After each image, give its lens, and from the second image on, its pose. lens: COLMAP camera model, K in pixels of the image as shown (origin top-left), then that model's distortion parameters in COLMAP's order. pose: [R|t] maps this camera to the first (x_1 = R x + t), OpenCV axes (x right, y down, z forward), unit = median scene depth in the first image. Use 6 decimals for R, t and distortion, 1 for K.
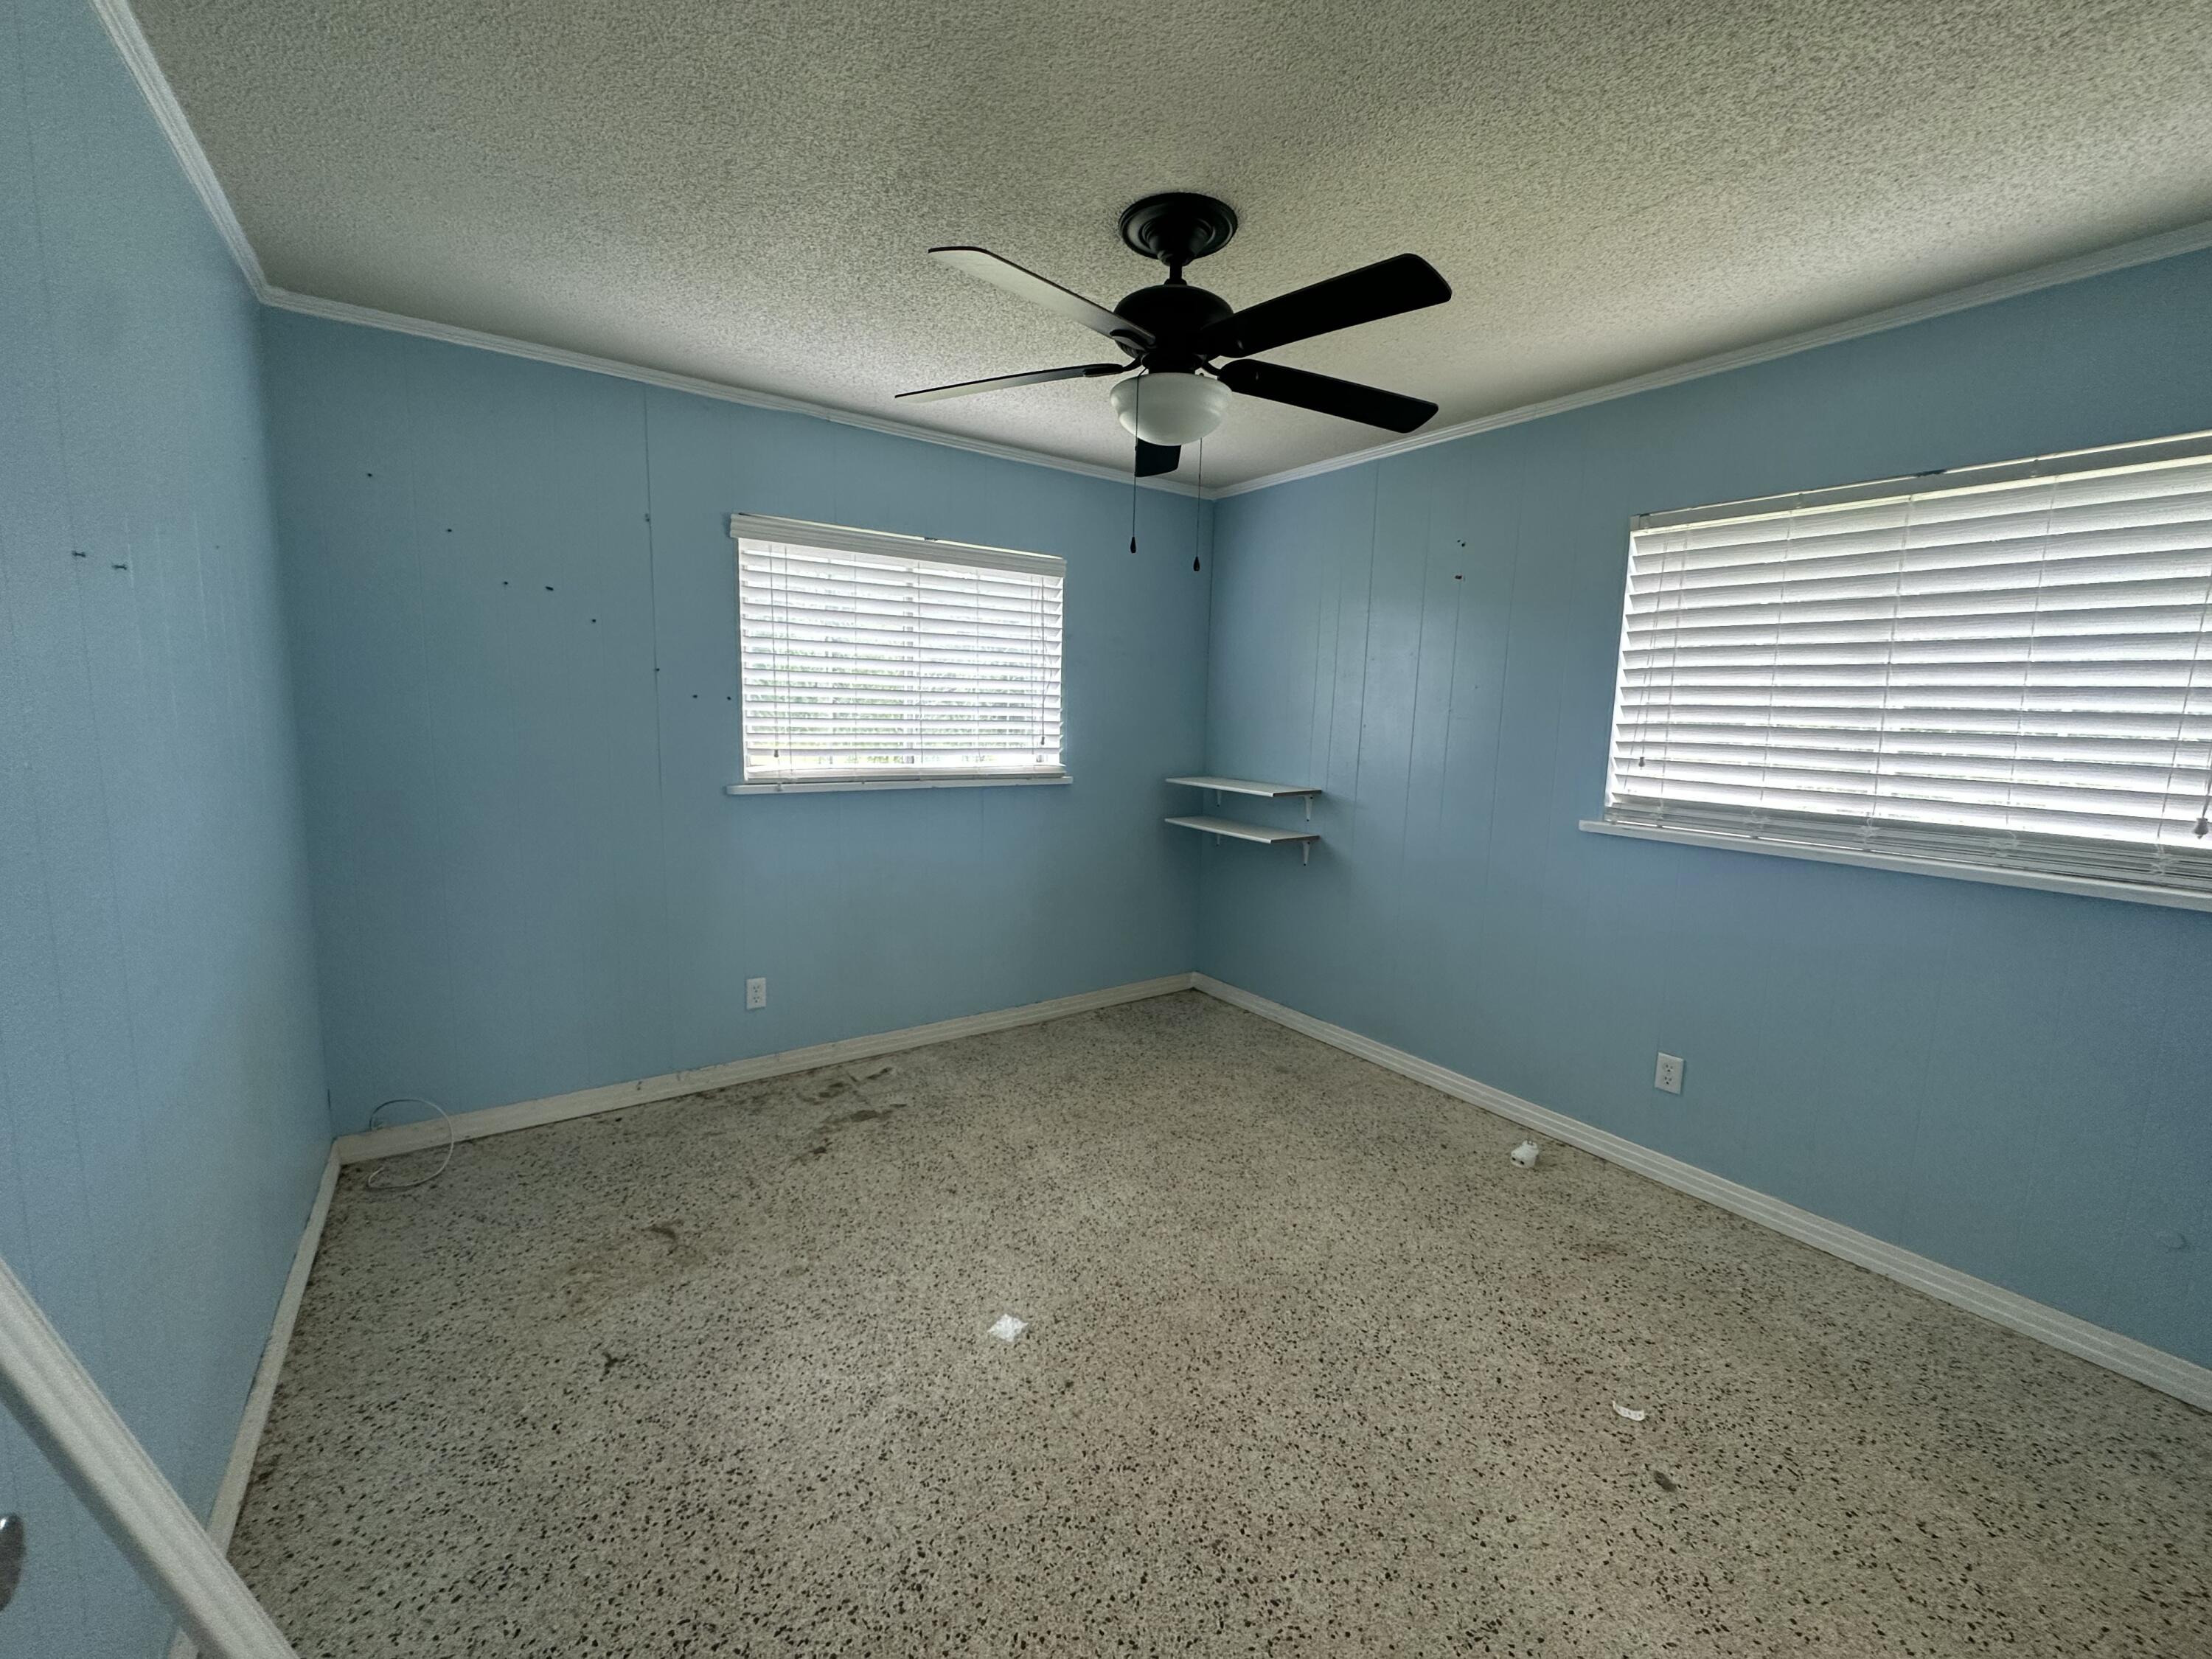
lens RADIAL K [[883.7, 0, 1102.4], [0, 883.7, 824.0], [0, 0, 1]] dist [-0.004462, 0.000394]
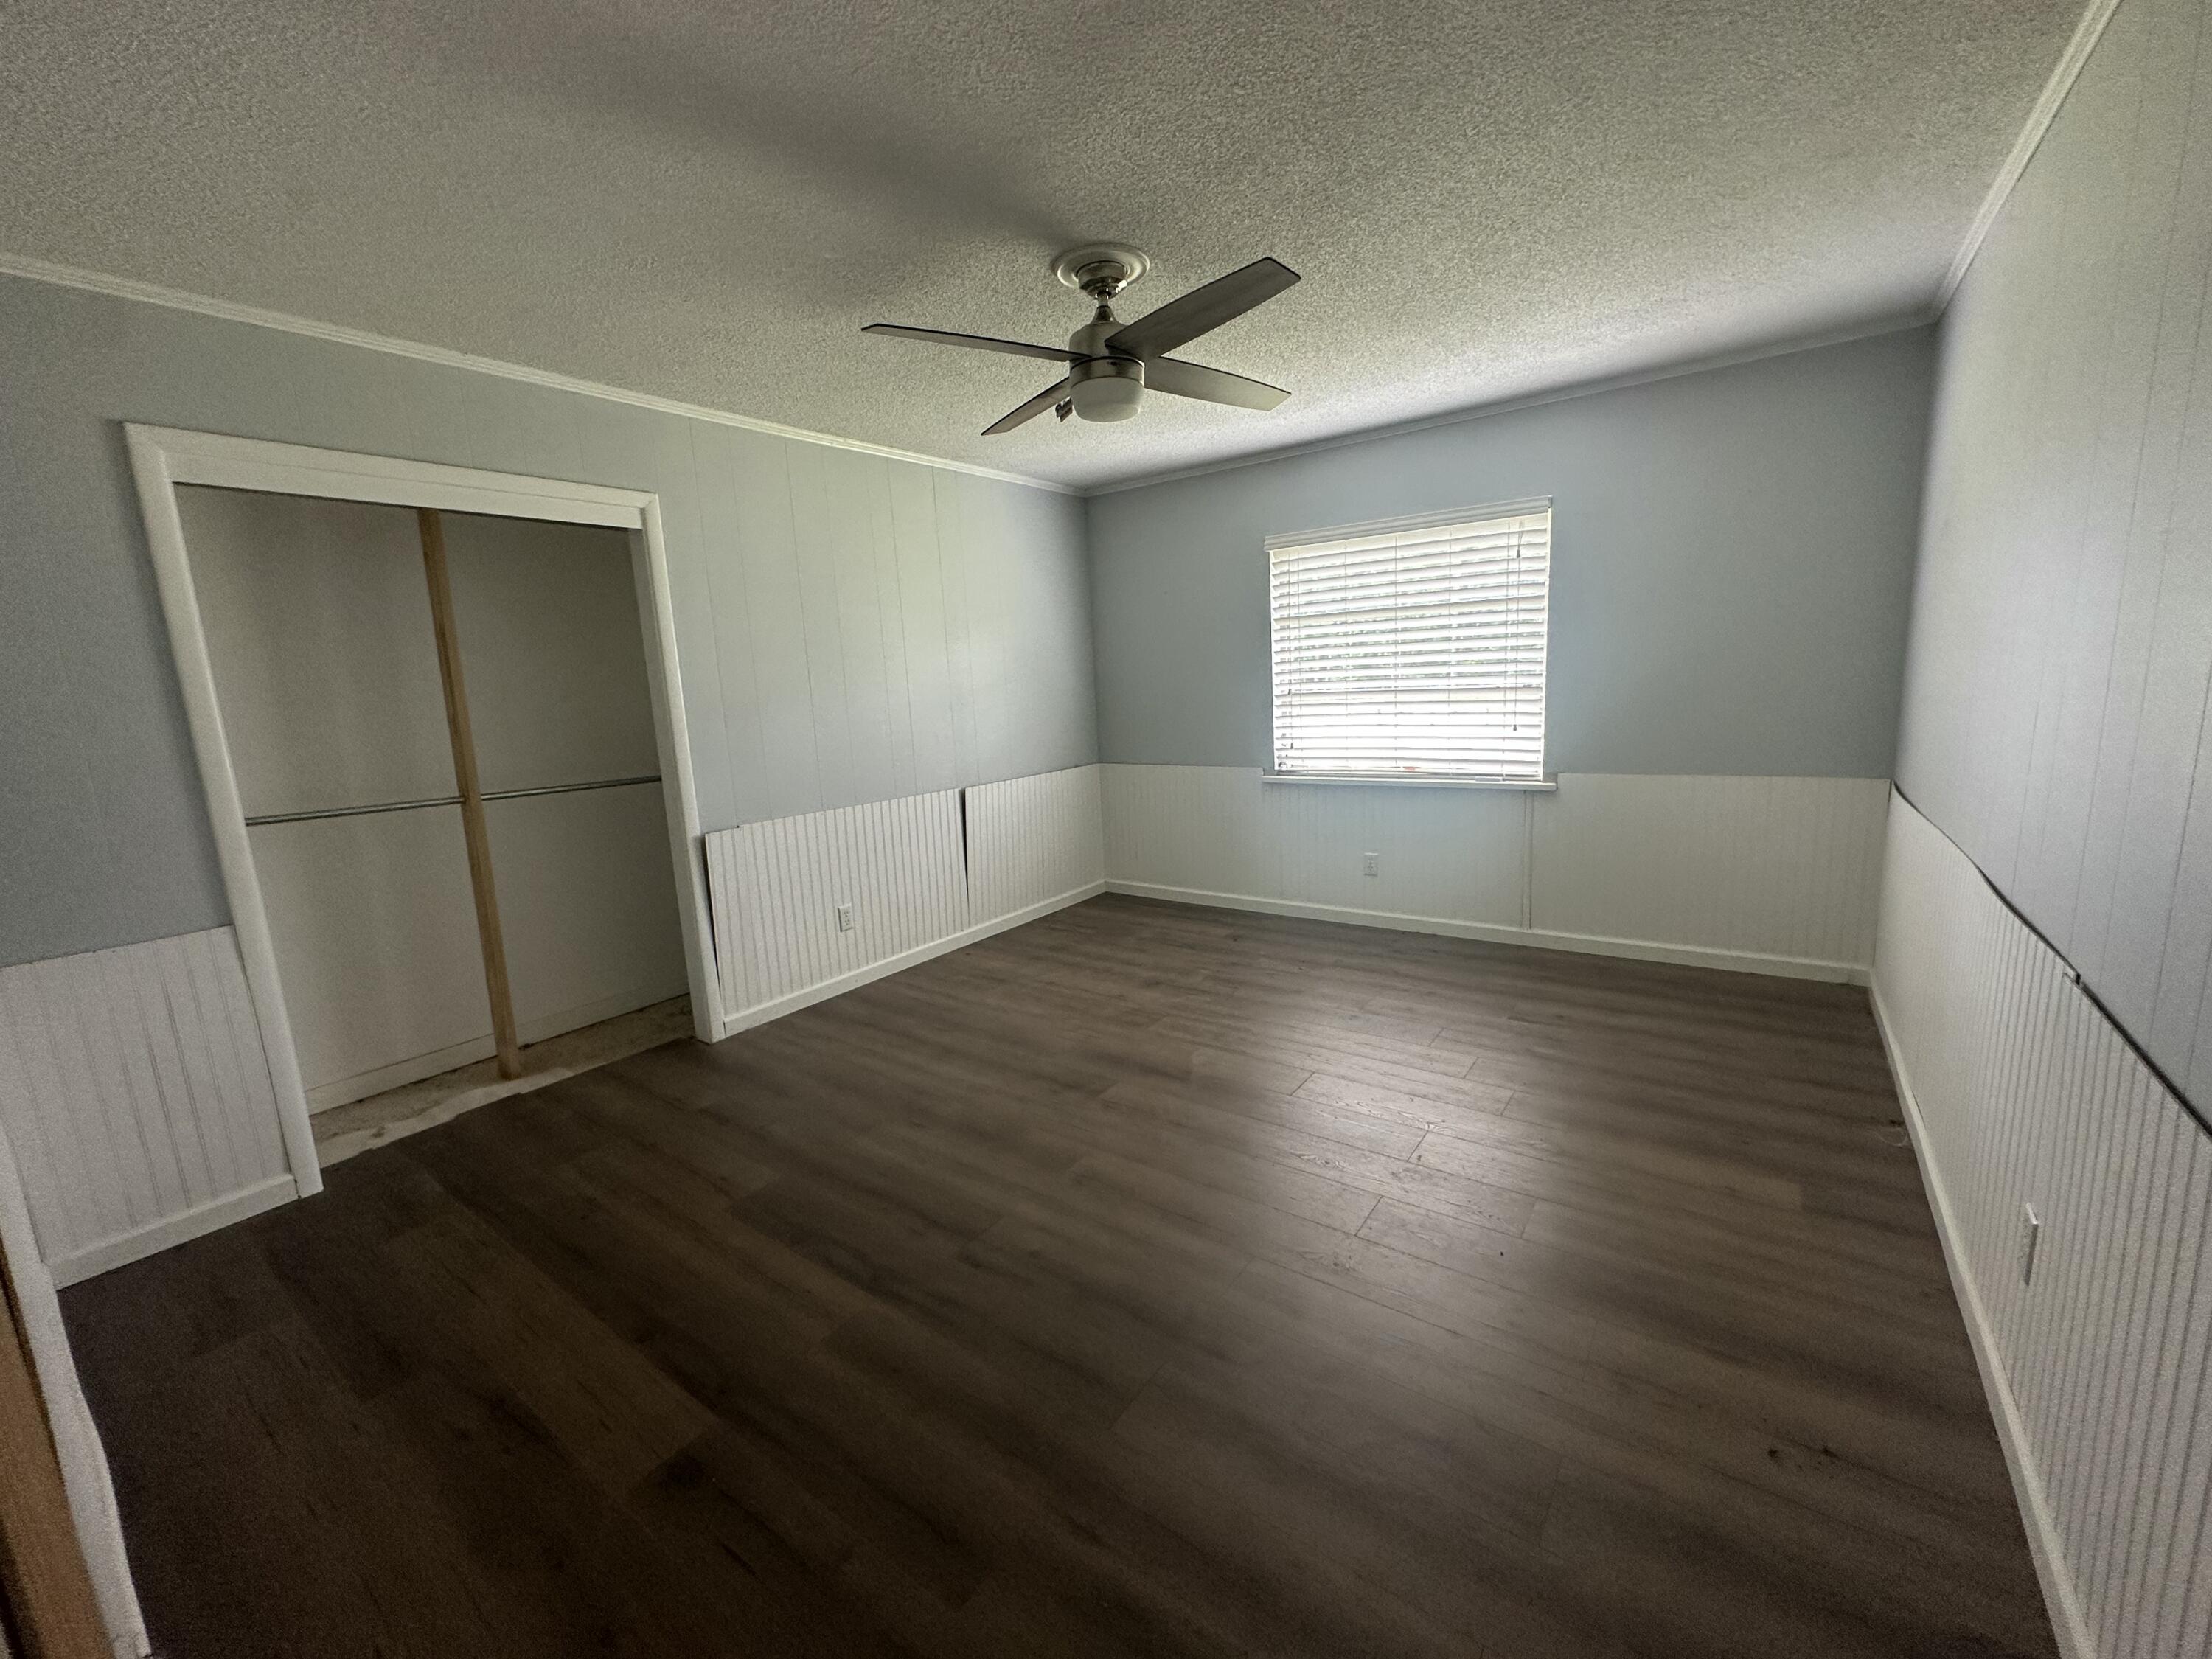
lens RADIAL K [[883.7, 0, 1102.4], [0, 883.7, 824.0], [0, 0, 1]] dist [-0.004462, 0.000394]
pose [[0.320858, 0.115128, -0.940104, 0.928251], [-0.068227, 0.992816, 0.098297, 0.000472], [0.944667, 0.032601, 0.326407, 0.273874]]
